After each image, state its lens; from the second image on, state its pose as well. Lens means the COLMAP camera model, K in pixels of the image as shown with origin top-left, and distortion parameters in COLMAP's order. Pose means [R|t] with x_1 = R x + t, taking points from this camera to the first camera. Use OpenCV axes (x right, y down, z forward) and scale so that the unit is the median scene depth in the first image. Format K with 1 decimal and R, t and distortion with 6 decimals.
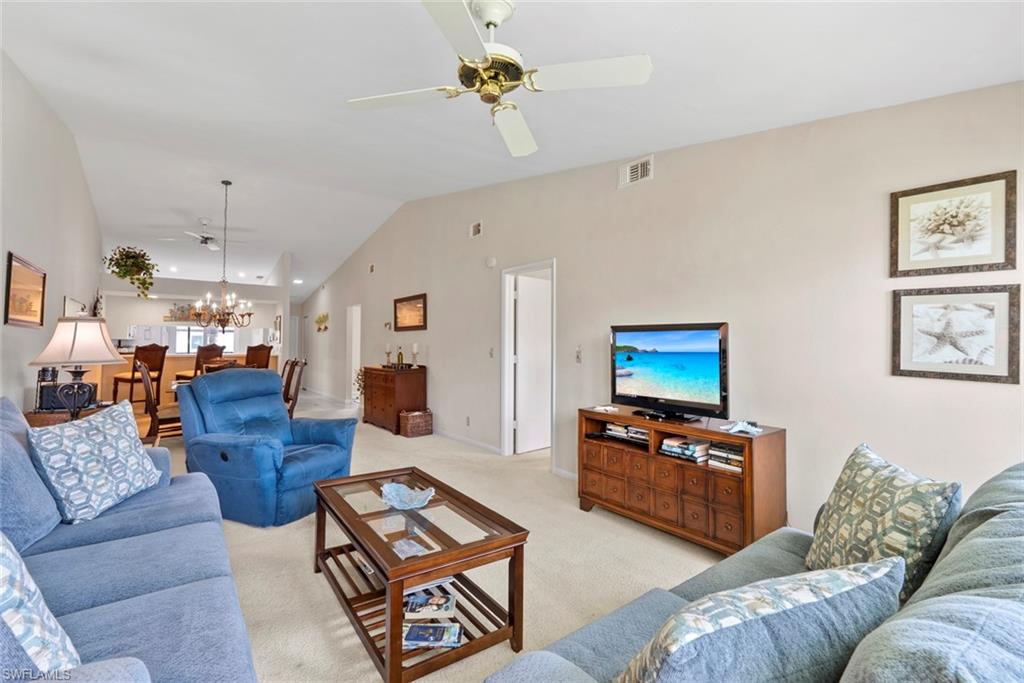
lens RADIAL K [[462.0, 0, 510.4], [0, 462.0, 327.8], [0, 0, 1]] dist [-0.000577, -0.000075]
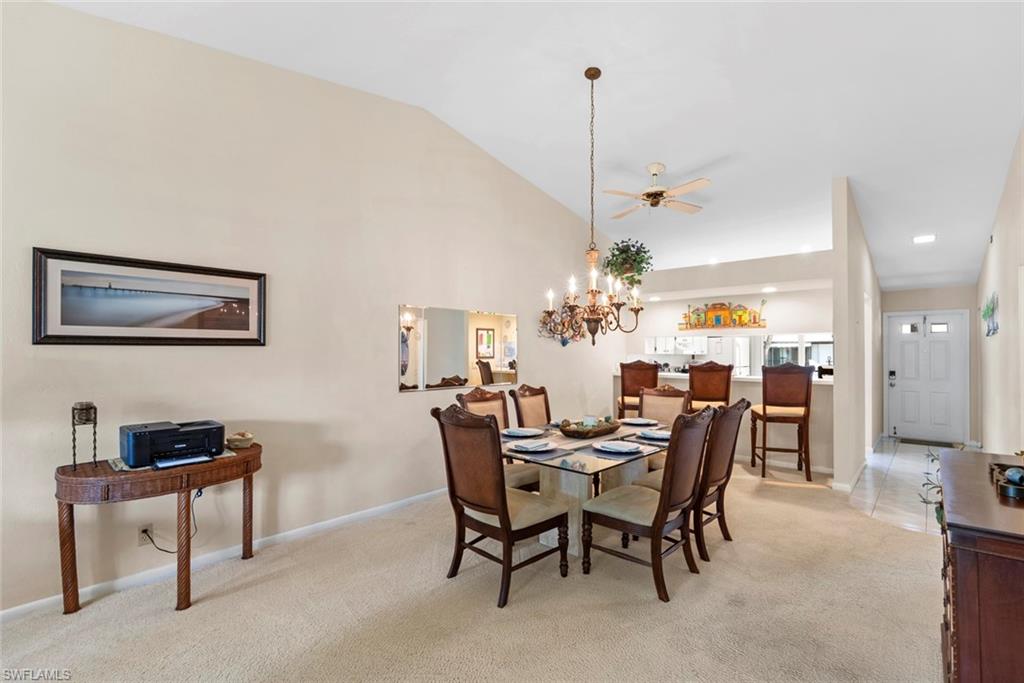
lens RADIAL K [[458.5, 0, 510.7], [0, 458.5, 346.7], [0, 0, 1]] dist [0.000940, 0.000063]
pose [[0.184458, -0.010786, -0.982781, -0.075079], [0.028289, 0.999584, -0.005661, 0.010296], [0.982433, -0.026758, 0.184686, 0.658224]]
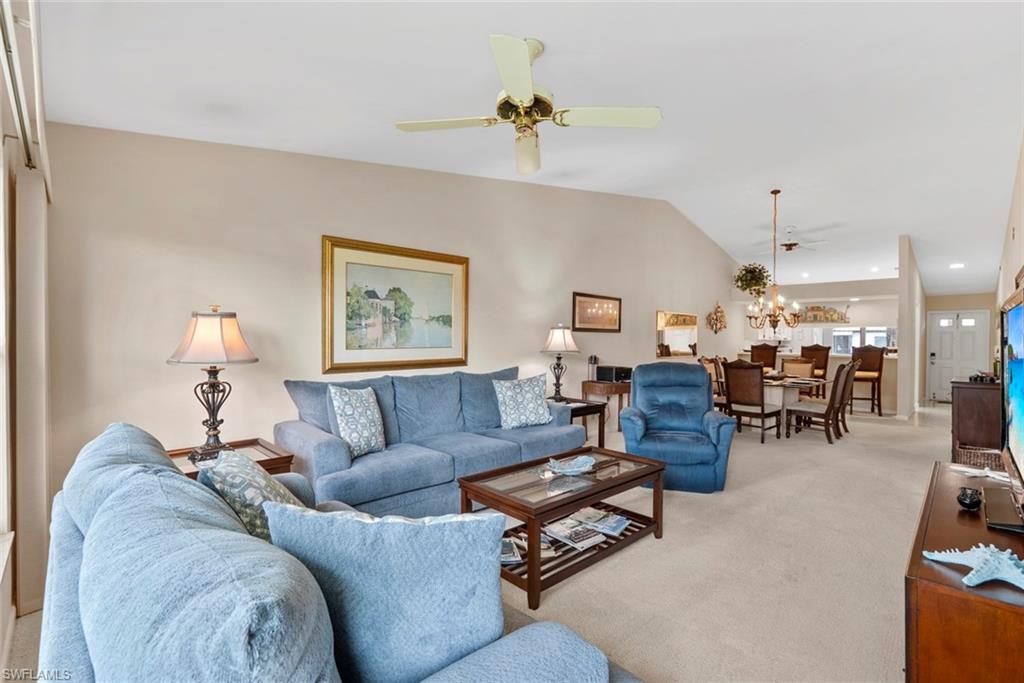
lens RADIAL K [[456.0, 0, 514.3], [0, 456.0, 345.0], [0, 0, 1]] dist [0.000056, 0.000530]
pose [[0.141675, 0.008805, -0.989874, 0.284032], [0.024452, 0.999624, 0.012391, 0.007992], [0.989611, -0.025960, 0.141407, 0.208050]]
